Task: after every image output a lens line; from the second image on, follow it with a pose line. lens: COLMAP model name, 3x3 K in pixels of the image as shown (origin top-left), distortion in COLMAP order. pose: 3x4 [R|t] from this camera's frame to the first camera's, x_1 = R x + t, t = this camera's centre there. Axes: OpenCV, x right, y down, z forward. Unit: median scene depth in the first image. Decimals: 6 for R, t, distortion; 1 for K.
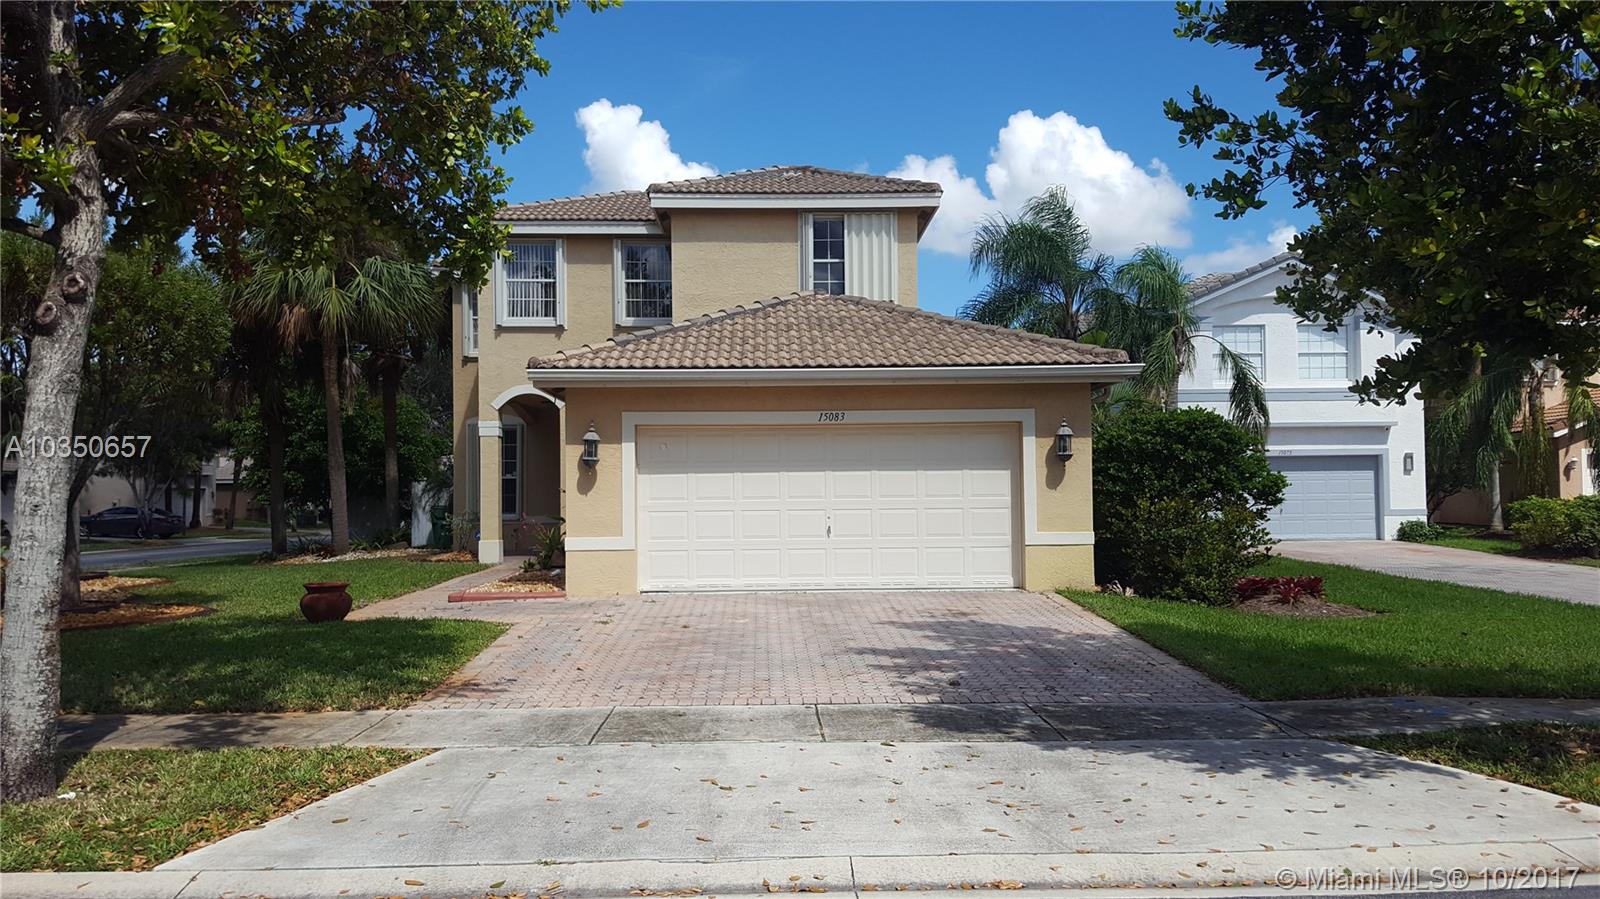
lens RADIAL K [[1168.8, 0, 800.0], [0, 1168.8, 449.5], [0, 0, 1]] dist [-0.001167, 0.000177]
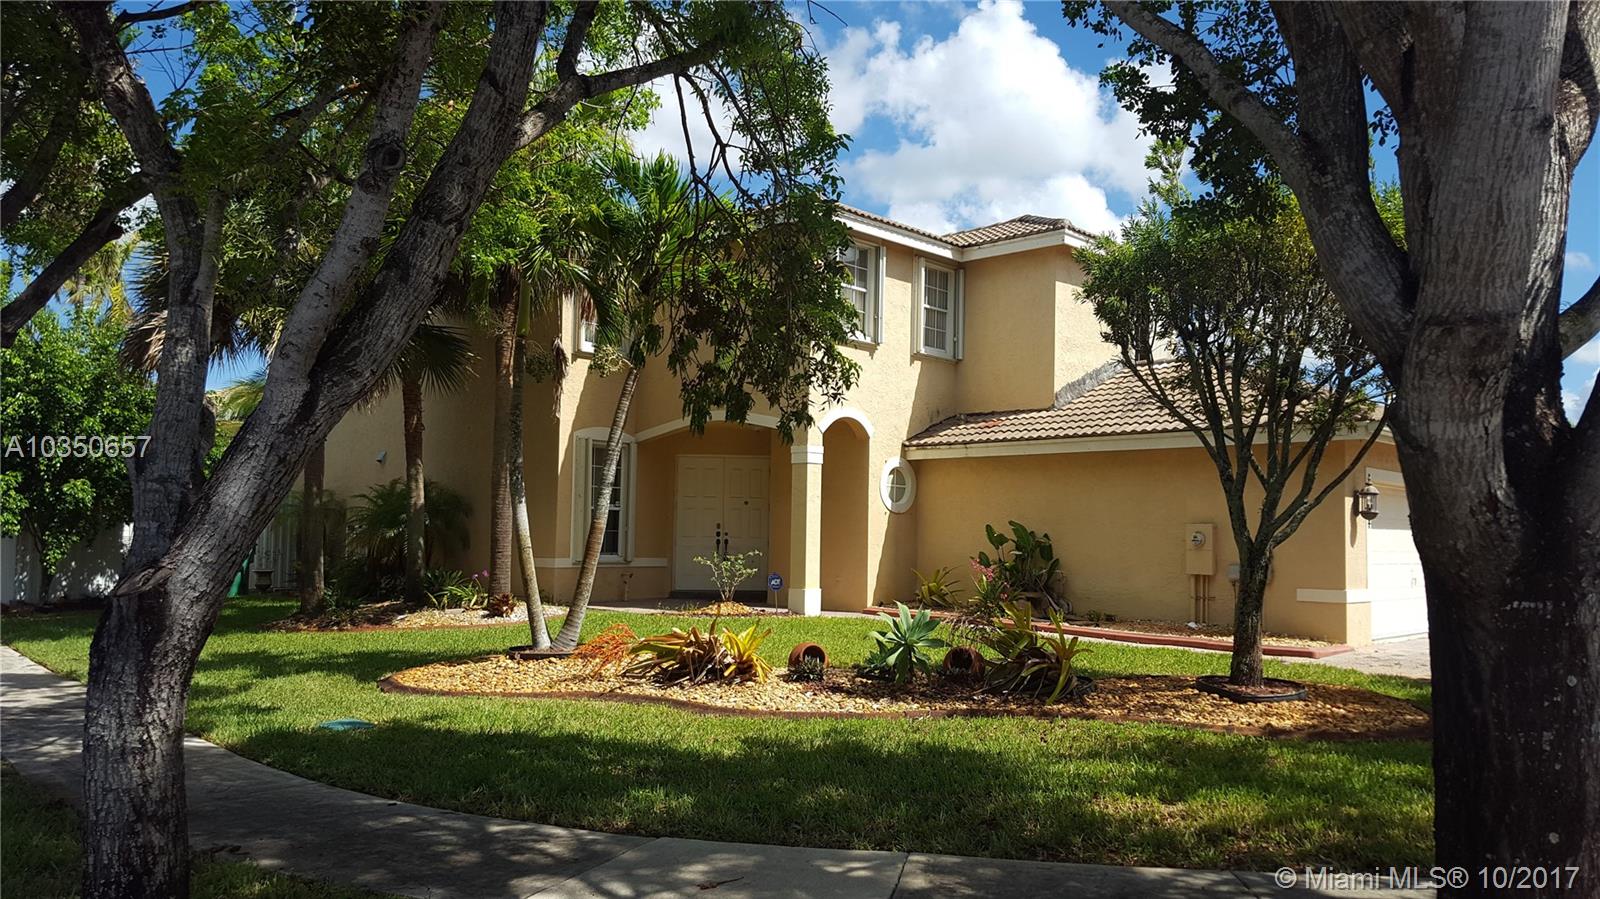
lens RADIAL K [[1207.9, 0, 800.0], [0, 1207.9, 449.5], [0, 0, 1]] dist [0.115977, -0.000309]
pose [[0.716352, 0.076511, 0.693531, -1.191675], [-0.053076, 0.997065, -0.055174, 0.036873], [-0.695717, 0.002714, 0.718311, 0.526314]]
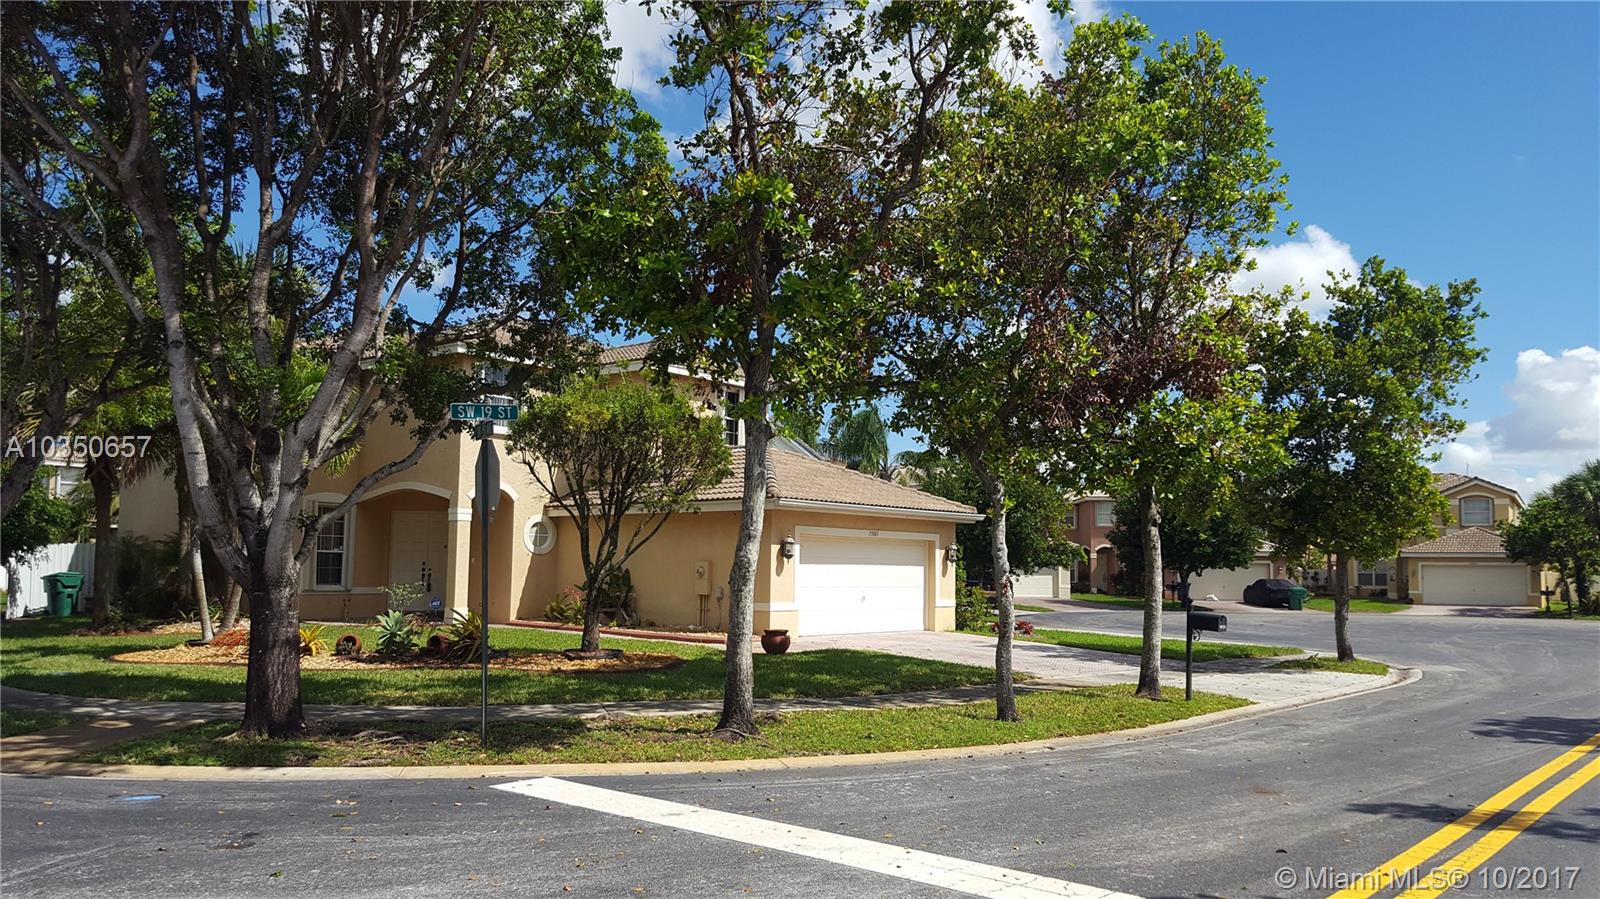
lens RADIAL K [[1207.5, 0, 800.0], [0, 1207.5, 449.5], [0, 0, 1]] dist [0.075331, -0.117065]
pose [[0.670267, 0.094530, 0.736075, -1.319173], [-0.050595, 0.995367, -0.081758, 0.000453], [-0.740394, 0.017558, 0.671944, -0.141102]]
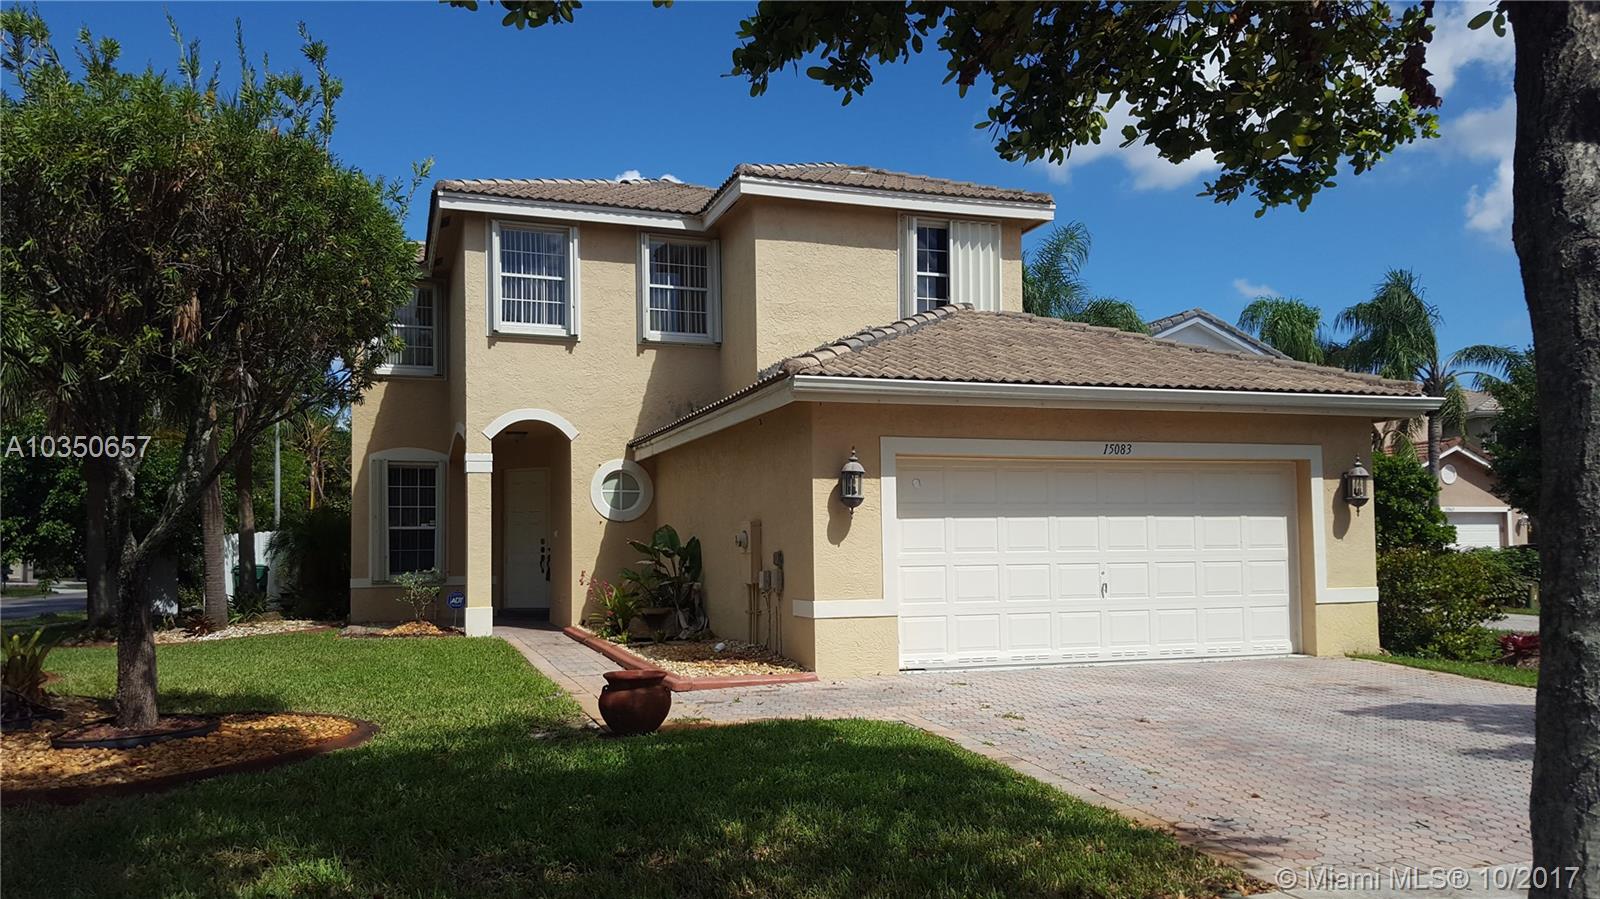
lens RADIAL K [[1166.4, 0, 797.8], [0, 1166.4, 487.0], [0, 0, 1]] dist [0.047932, -0.000053]
pose [[0.954761, 0.015006, 0.296994, -0.402317], [-0.009514, 0.999756, -0.019928, 0.015769], [-0.297221, 0.016201, 0.954671, 0.265326]]
